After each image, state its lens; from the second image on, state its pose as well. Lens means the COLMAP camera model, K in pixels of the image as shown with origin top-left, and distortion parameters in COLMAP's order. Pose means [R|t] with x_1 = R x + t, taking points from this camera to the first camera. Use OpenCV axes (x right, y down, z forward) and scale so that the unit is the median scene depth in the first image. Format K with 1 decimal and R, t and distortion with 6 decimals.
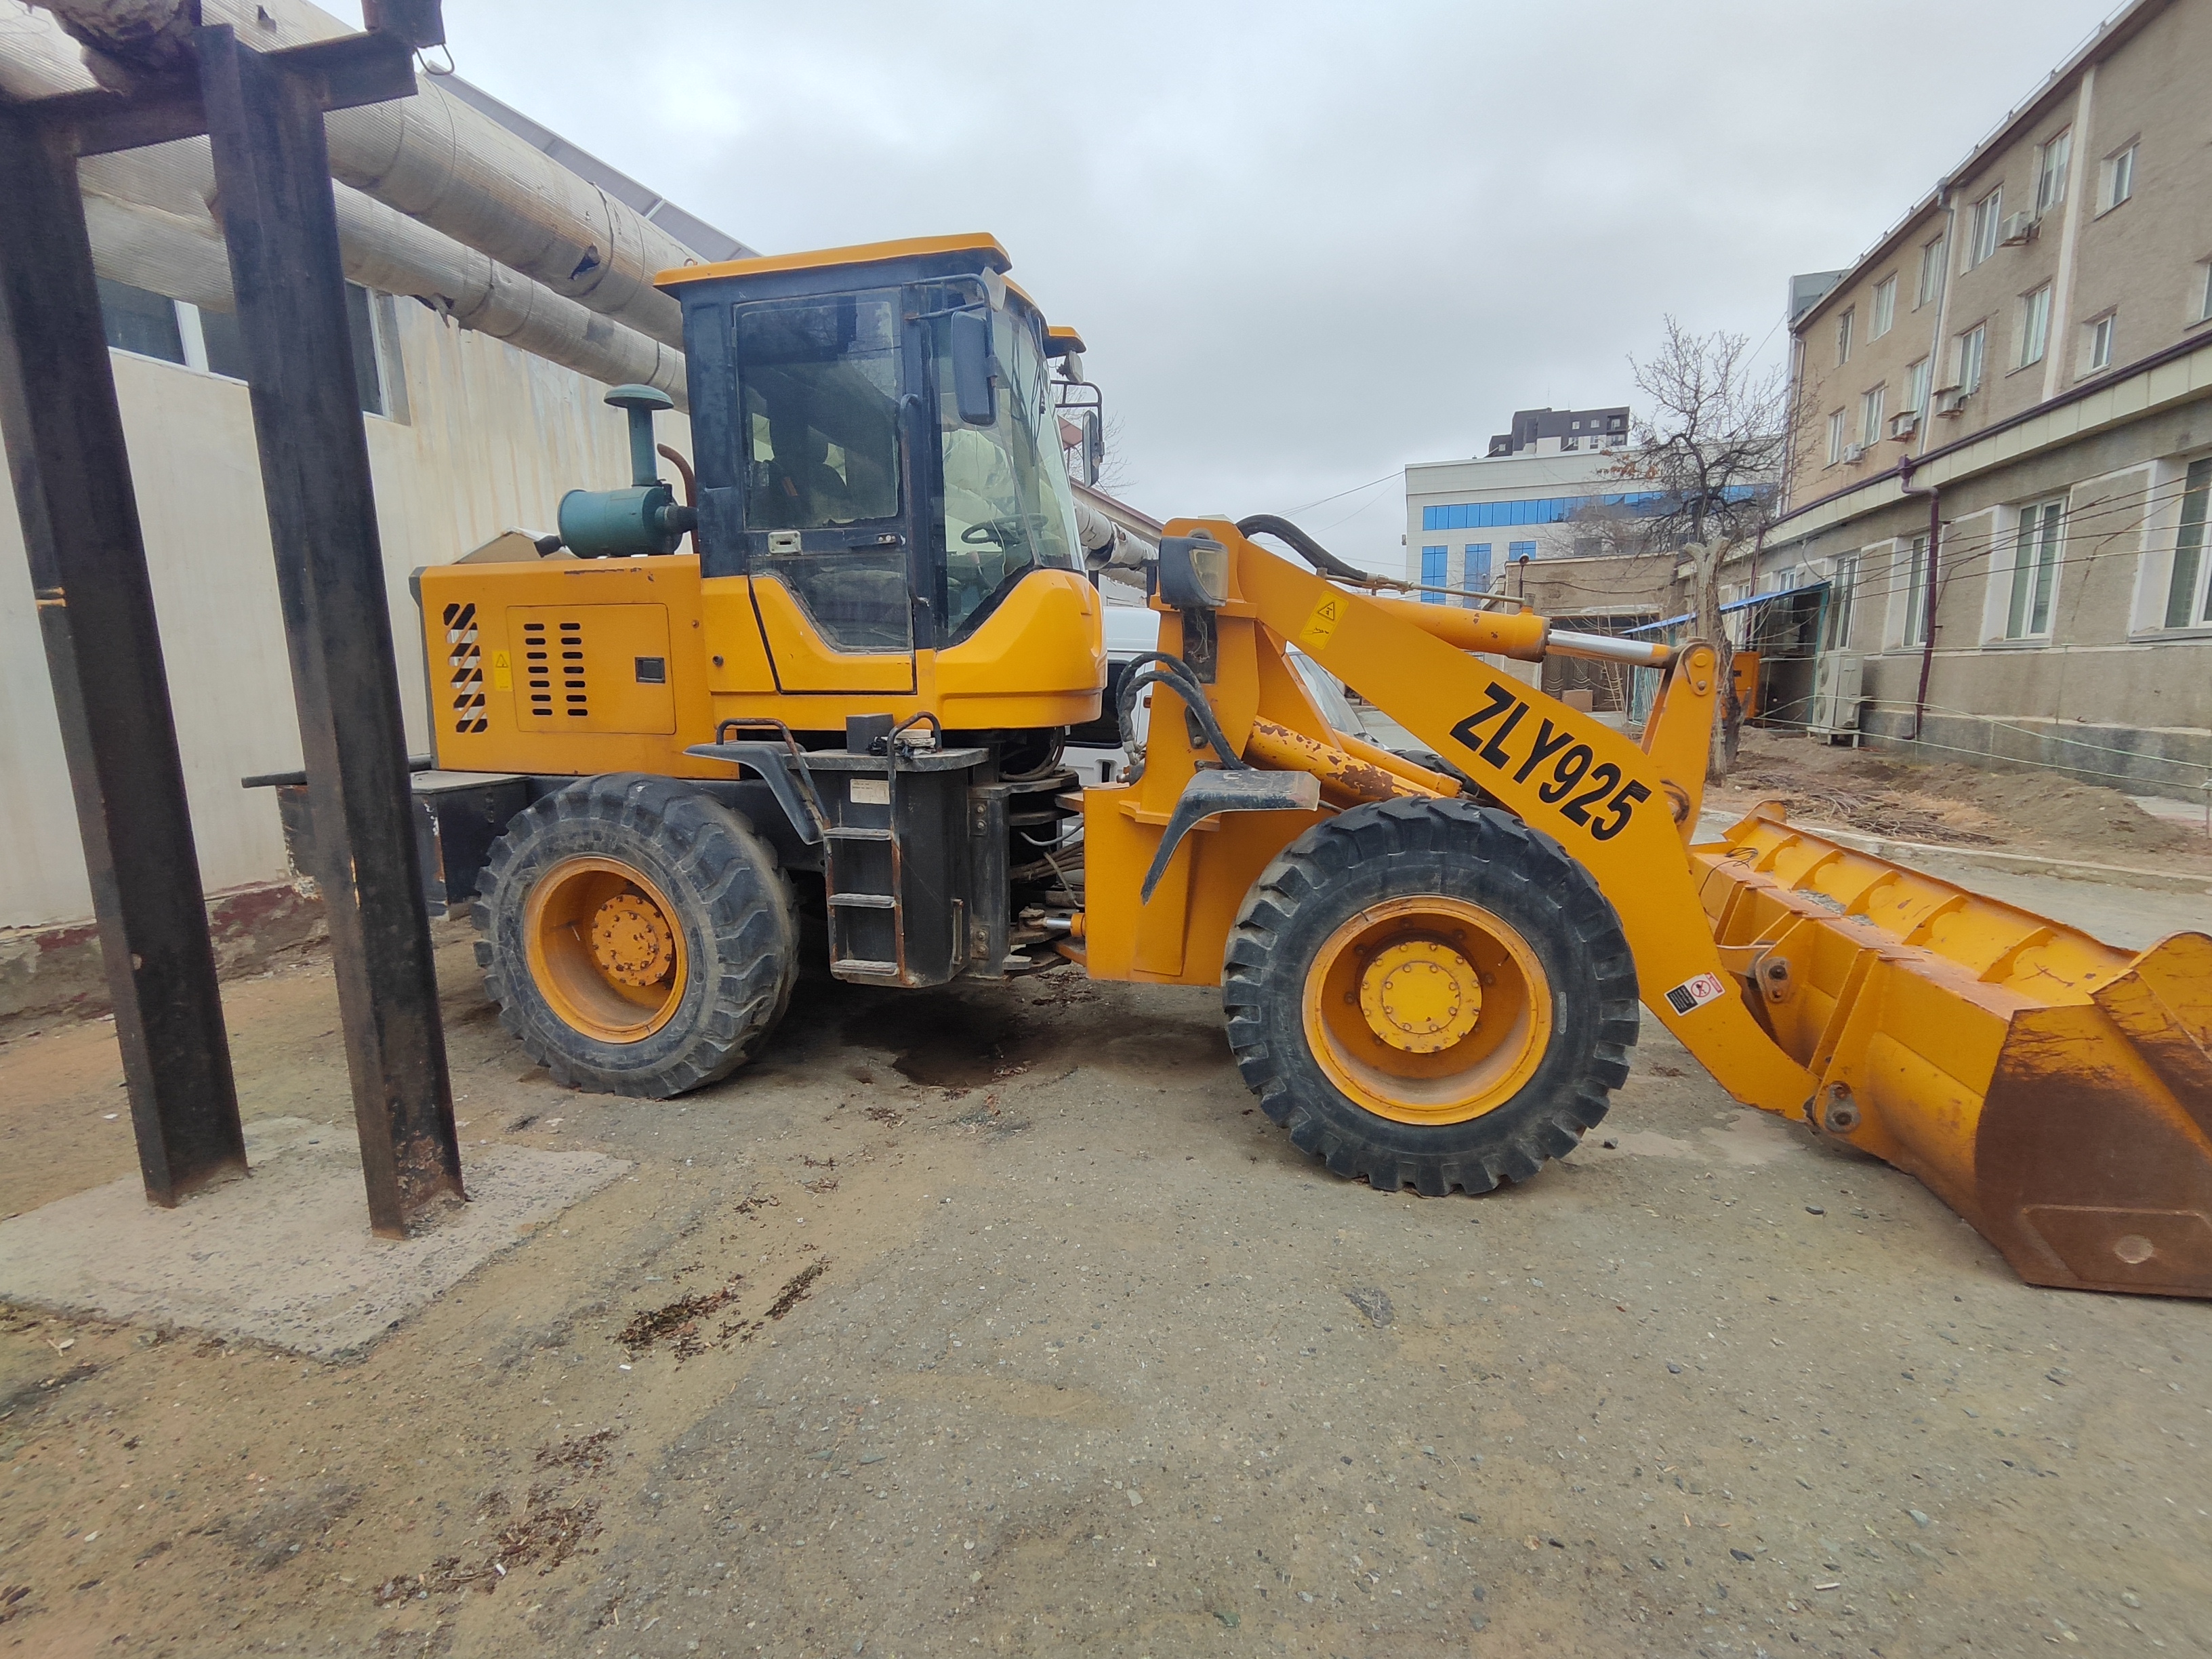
lens RADIAL K [[985.6, 0, 1091.9], [0, 985.6, 834.5], [0, 0, 1]] dist [0.002492, 0.000422]
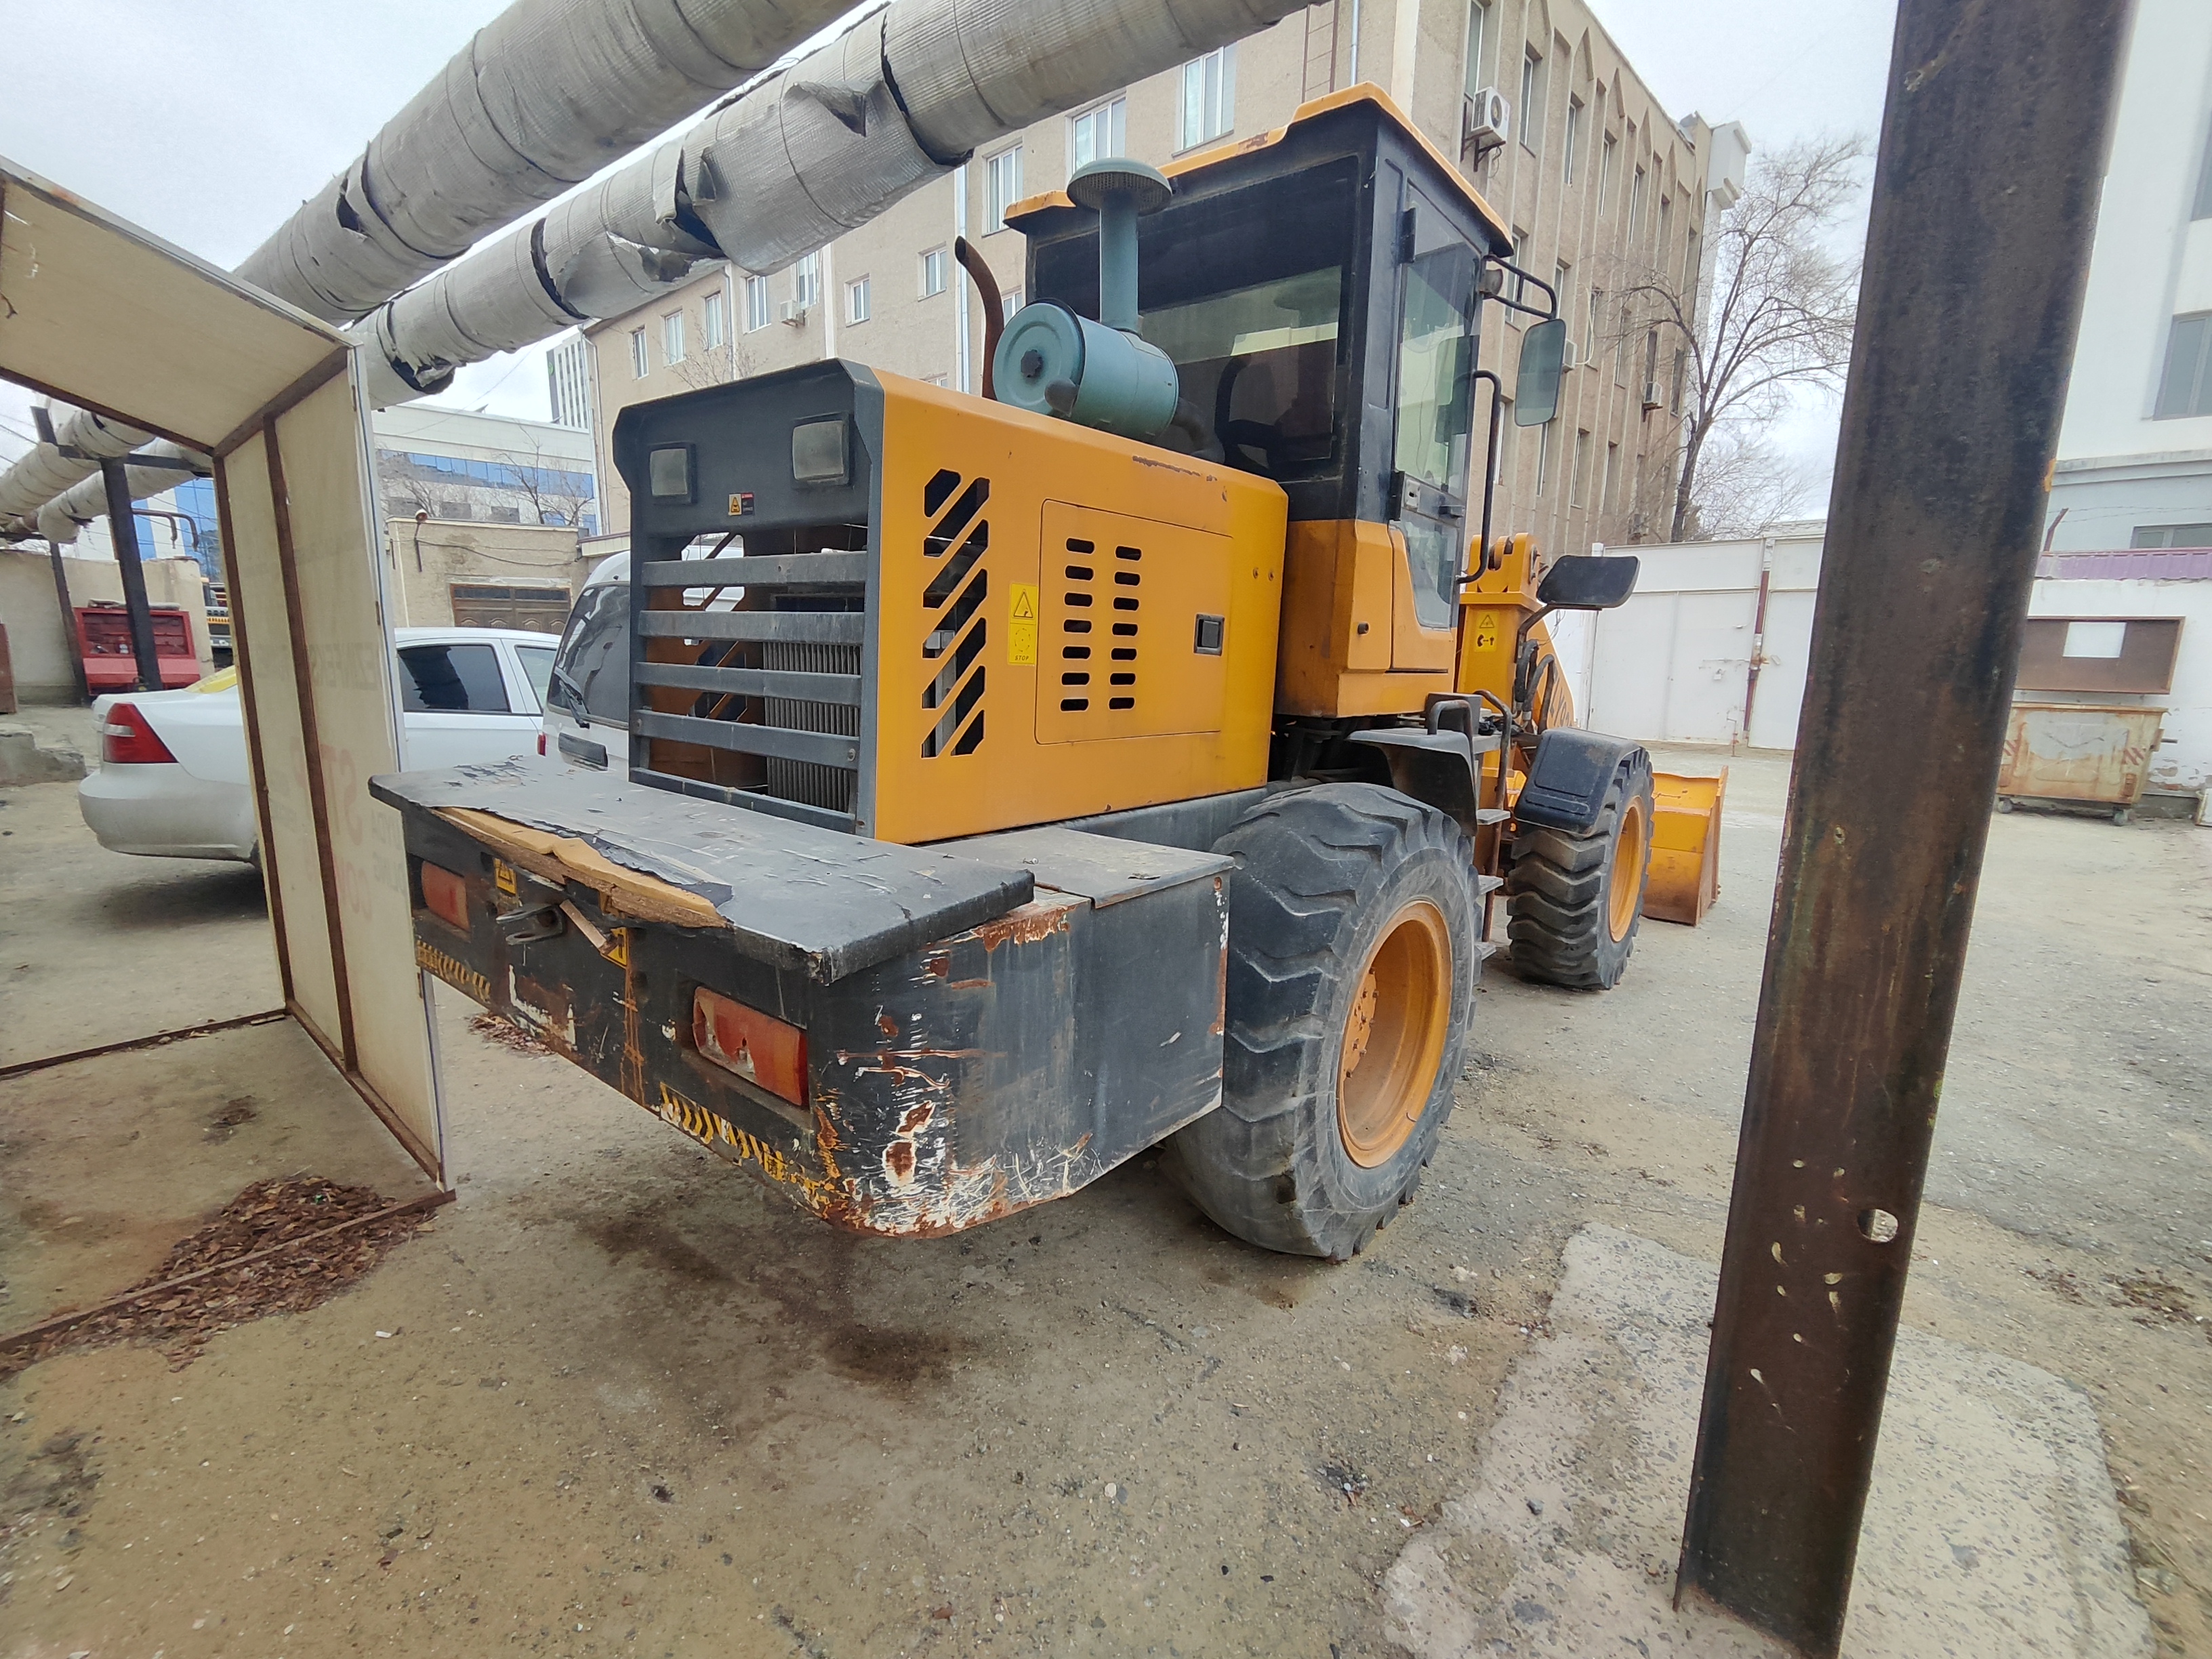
lens RADIAL K [[985.6, 0, 1091.9], [0, 985.6, 834.5], [0, 0, 1]] dist [0.002492, 0.000422]
pose [[0.430964, -0.149991, 0.889816, -1.053152], [0.128353, 0.986252, 0.104082, -0.109810], [-0.893194, 0.069355, 0.444291, 0.760920]]
